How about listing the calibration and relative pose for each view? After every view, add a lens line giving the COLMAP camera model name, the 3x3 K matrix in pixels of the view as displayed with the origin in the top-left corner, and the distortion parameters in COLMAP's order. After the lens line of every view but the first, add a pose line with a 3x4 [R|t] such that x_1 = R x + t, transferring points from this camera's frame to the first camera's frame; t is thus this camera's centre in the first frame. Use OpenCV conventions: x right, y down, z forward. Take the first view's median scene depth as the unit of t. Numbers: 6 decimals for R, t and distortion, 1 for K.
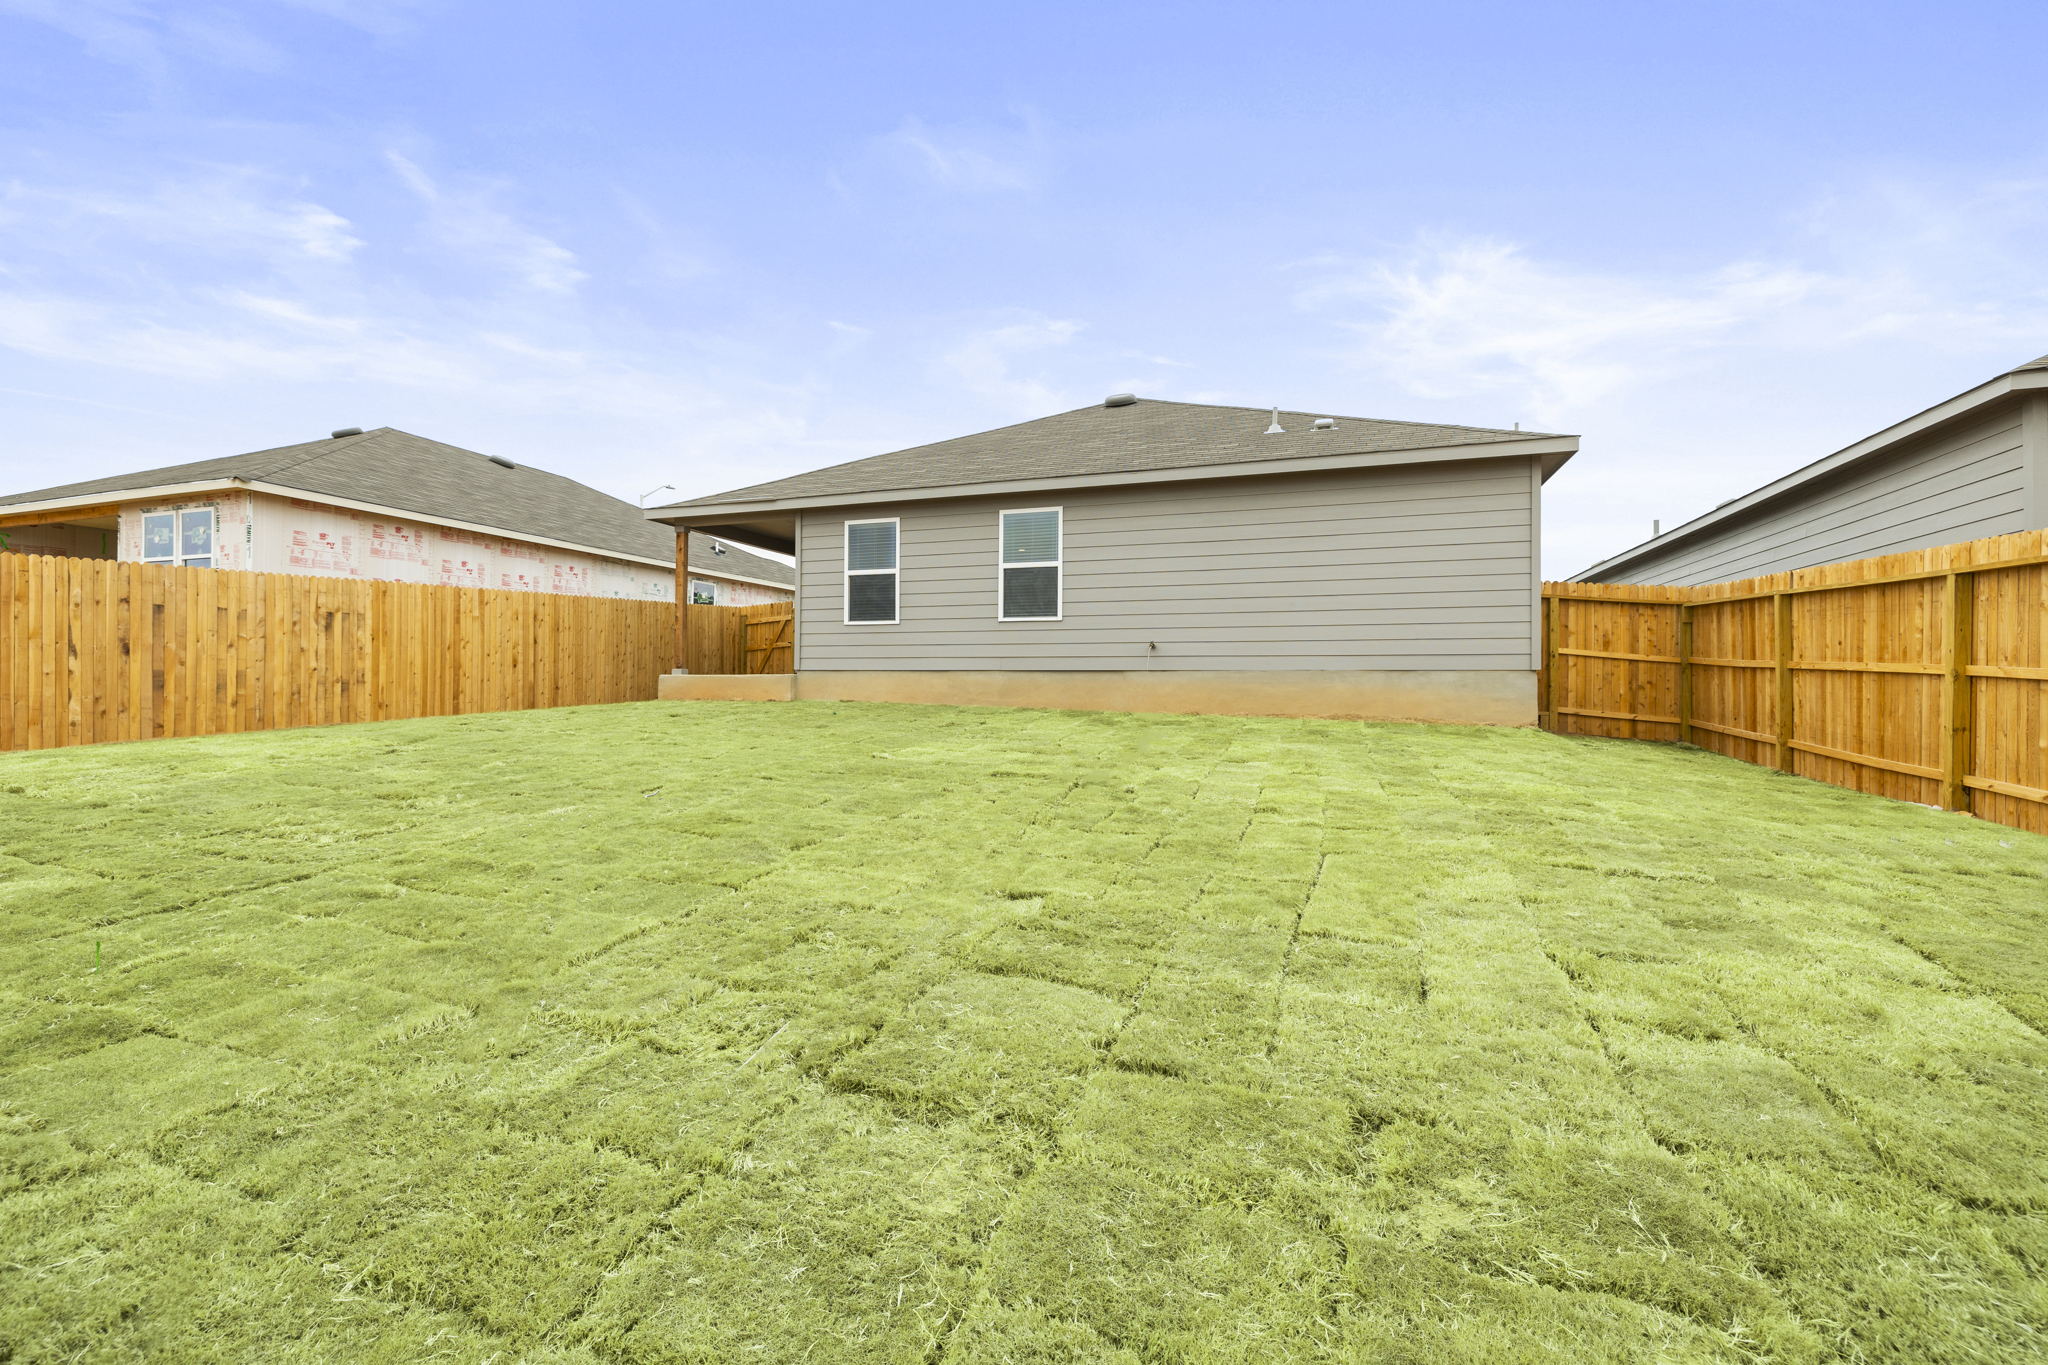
lens RADIAL K [[862.4, 0, 1018.8], [0, 862.4, 669.9], [0, 0, 1]] dist [-0.001232, -0.000309]
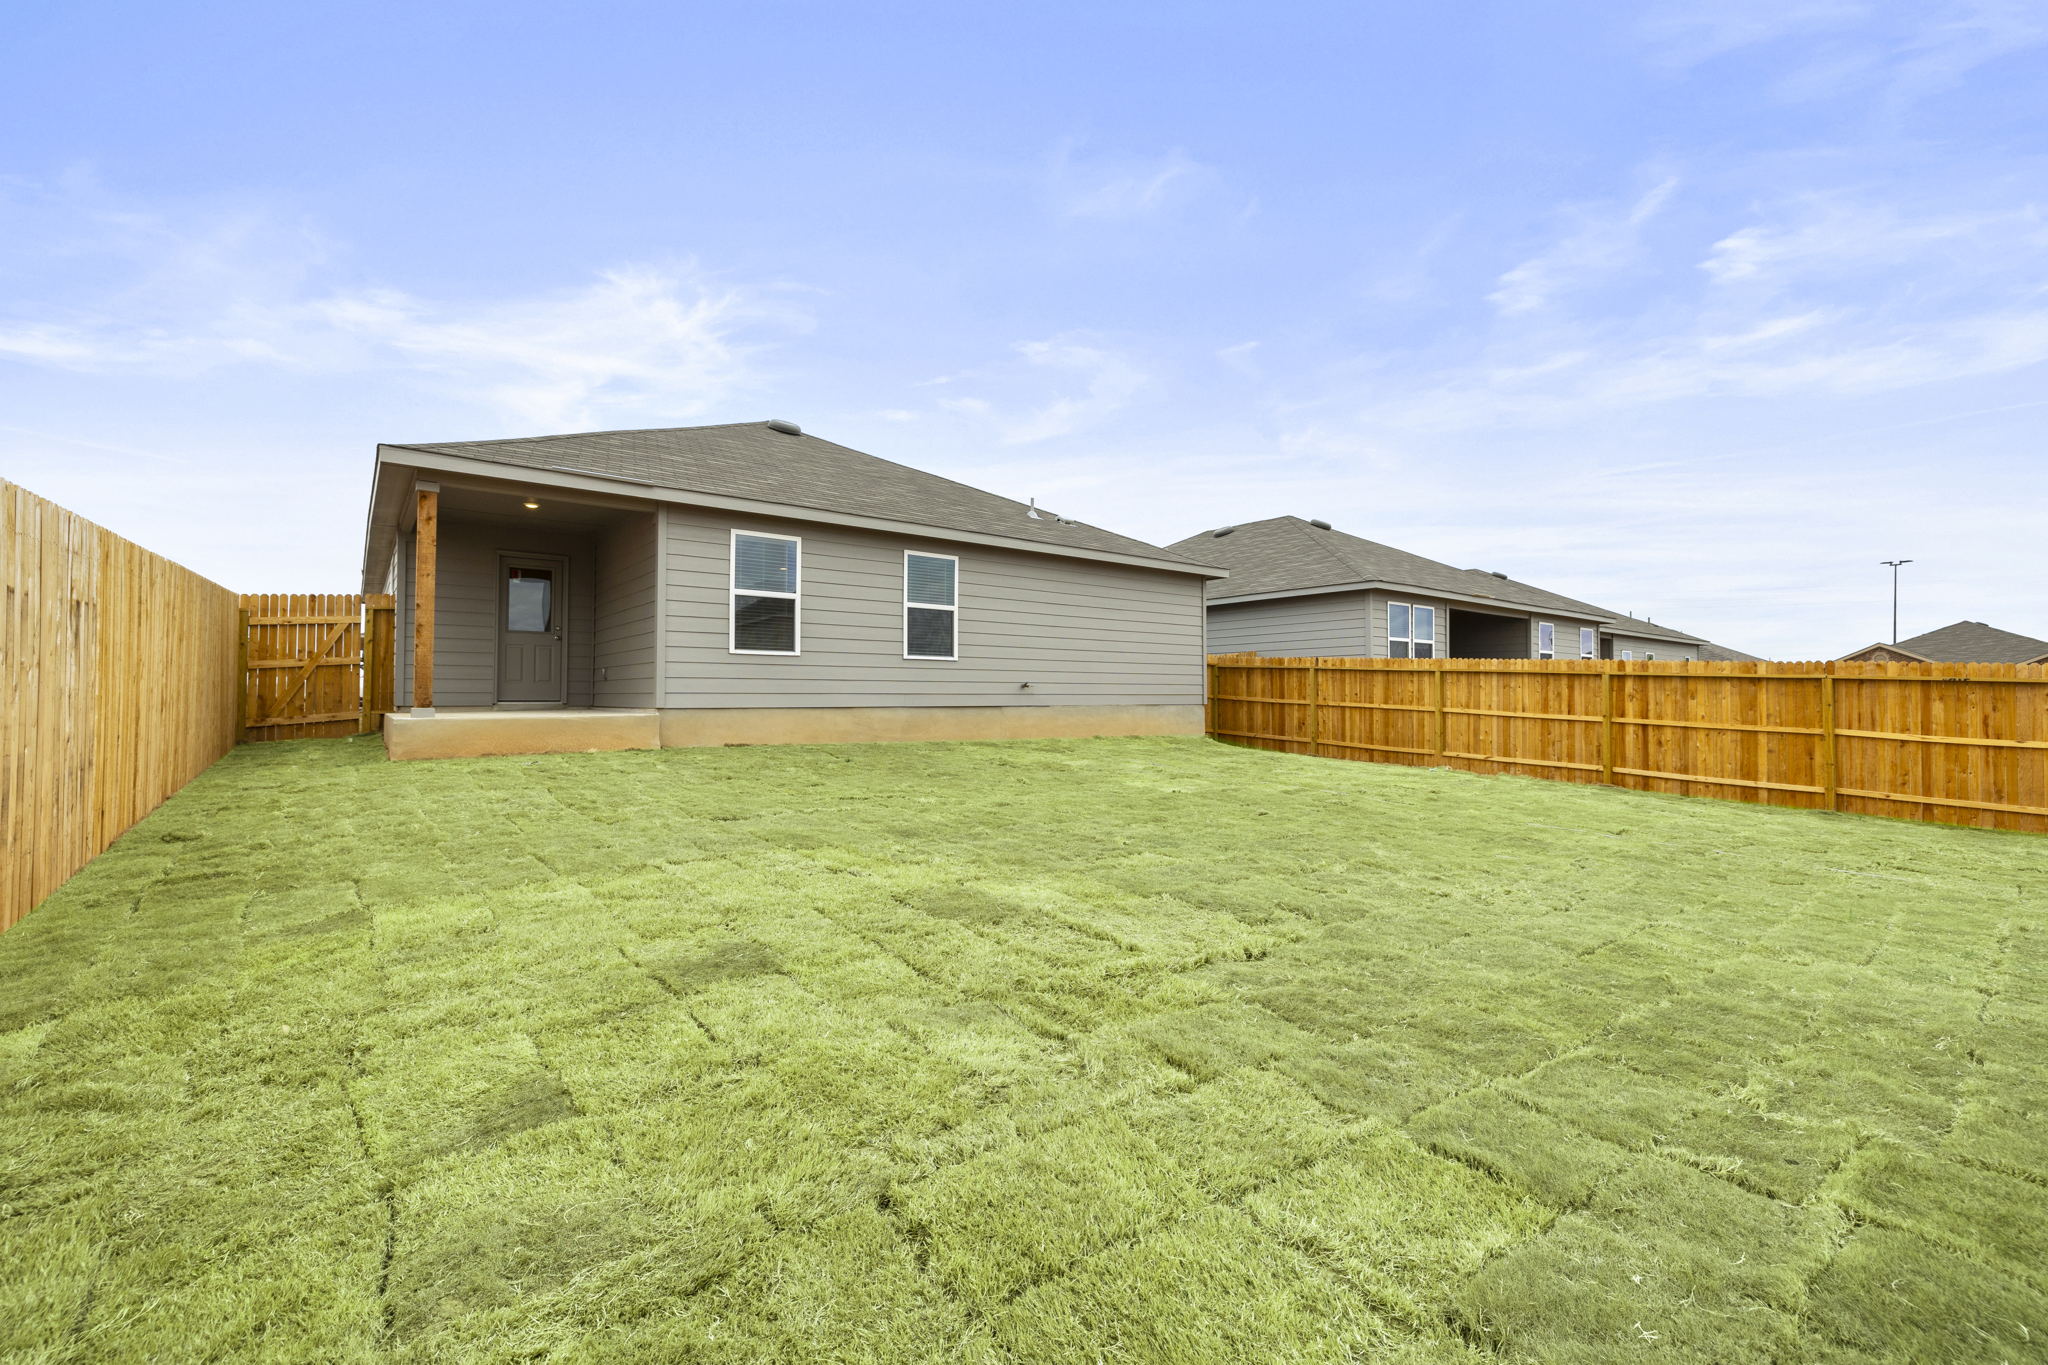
lens RADIAL K [[862.4, 0, 1018.8], [0, 862.4, 669.9], [0, 0, 1]] dist [-0.001232, -0.000309]
pose [[0.516436, 0.021377, 0.856059, -0.834130], [-0.012635, 0.999770, -0.017343, -0.027601], [-0.856233, -0.001860, 0.516587, 0.365819]]
